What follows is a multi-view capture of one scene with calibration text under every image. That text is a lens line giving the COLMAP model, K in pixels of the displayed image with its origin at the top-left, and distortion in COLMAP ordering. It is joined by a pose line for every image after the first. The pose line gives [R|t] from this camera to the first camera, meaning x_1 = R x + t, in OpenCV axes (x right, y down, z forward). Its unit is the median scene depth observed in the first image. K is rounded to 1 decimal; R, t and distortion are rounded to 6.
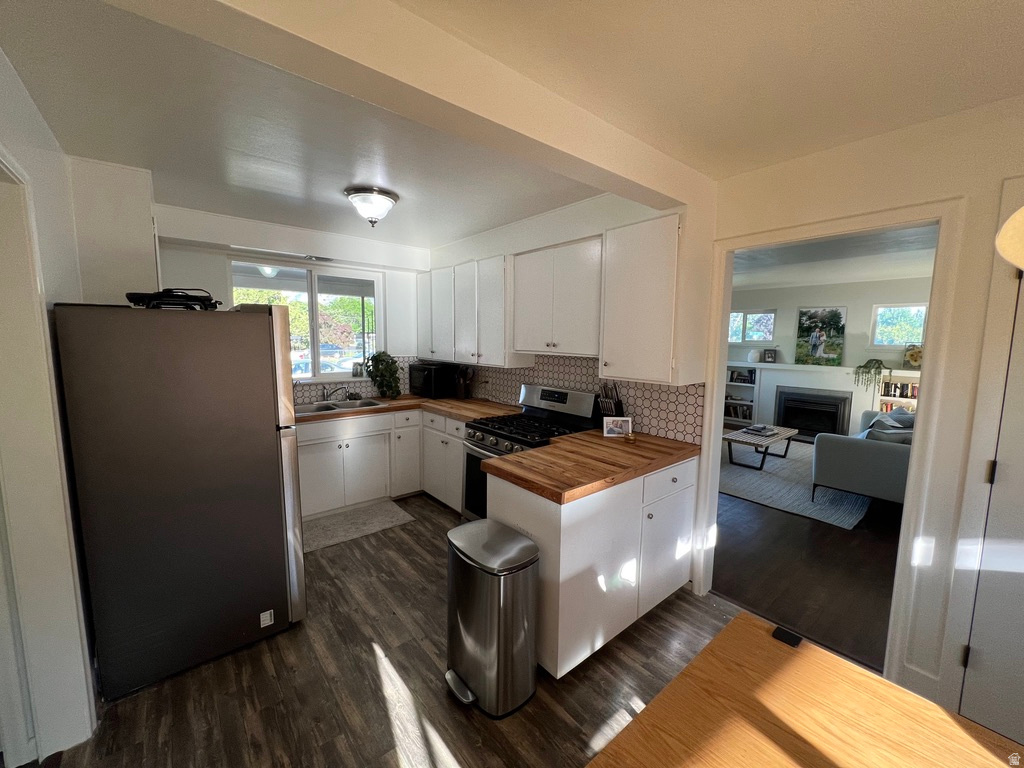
lens RADIAL K [[410.2, 0, 512.3], [0, 410.2, 381.6], [0, 0, 1]] dist [-0.001680, -0.000401]
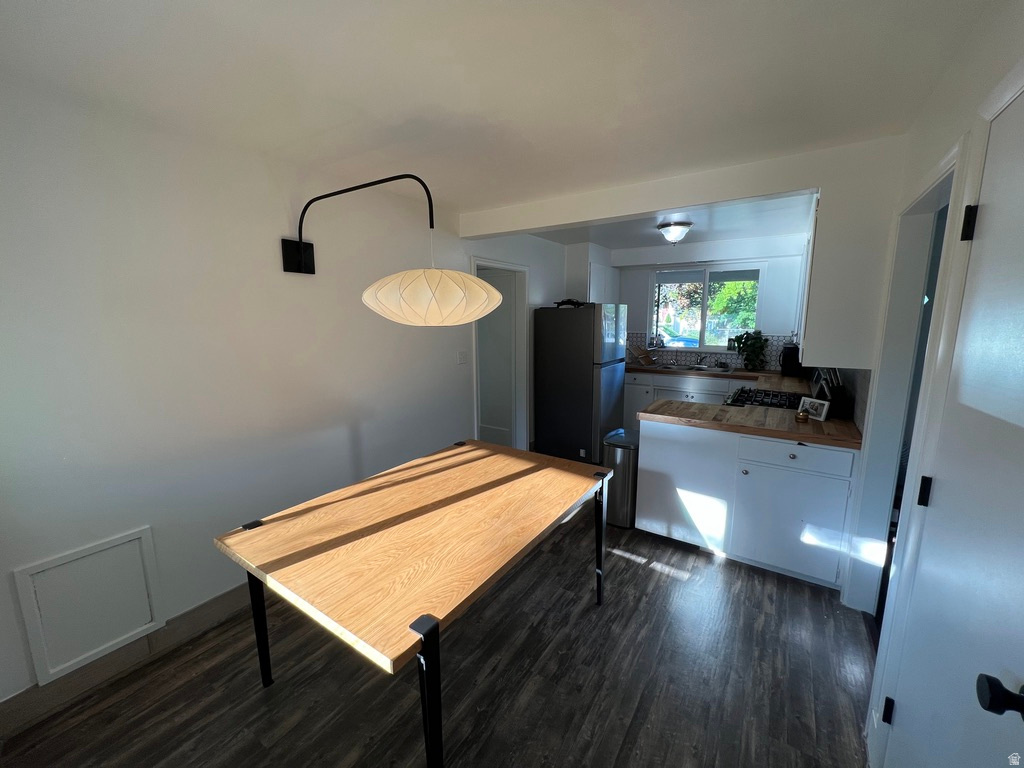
lens RADIAL K [[410.2, 0, 509.7], [0, 410.2, 382.5], [0, 0, 1]] dist [-0.001680, -0.000401]
pose [[0.282228, 0.145602, -0.948234, 1.037750], [-0.098017, 0.987619, 0.122477, -0.002498], [0.954327, 0.058377, 0.293005, -0.000358]]
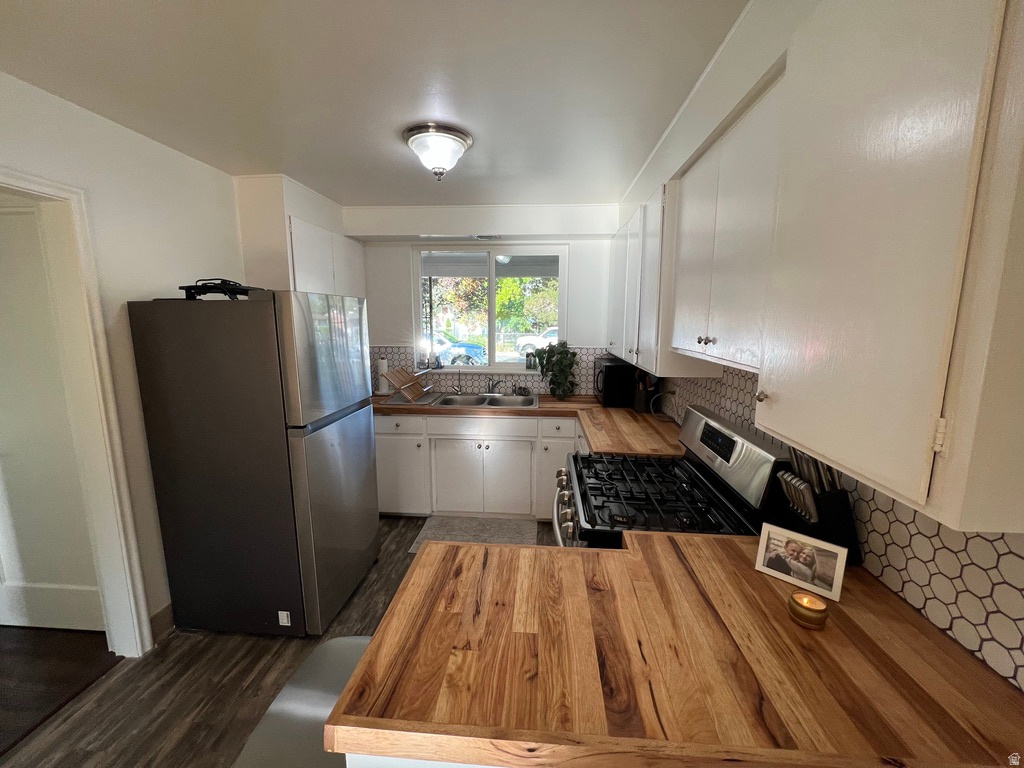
lens RADIAL K [[410.2, 0, 509.7], [0, 410.2, 382.7], [0, 0, 1]] dist [-0.001680, -0.000401]
pose [[0.715530, 0.099882, -0.691405, 0.328432], [-0.072407, 0.994999, 0.068807, -0.066240], [0.694820, 0.000829, 0.719184, 0.558985]]
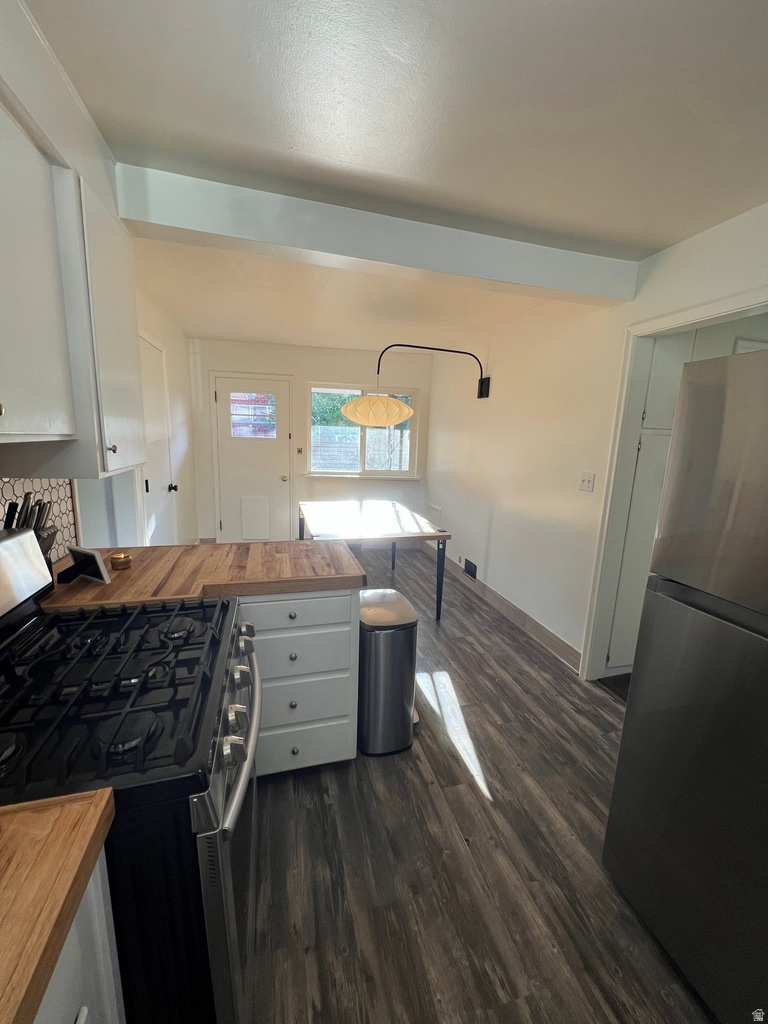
lens RADIAL K [[410.2, 0, 387.7], [0, 410.2, 512.5], [0, 0, 1]] dist [-0.001680, -0.000401]
pose [[-0.912928, -0.117266, 0.390911, -0.337009], [0.001343, 0.956963, 0.290207, -0.122178], [-0.408118, 0.265463, -0.873481, 1.368344]]
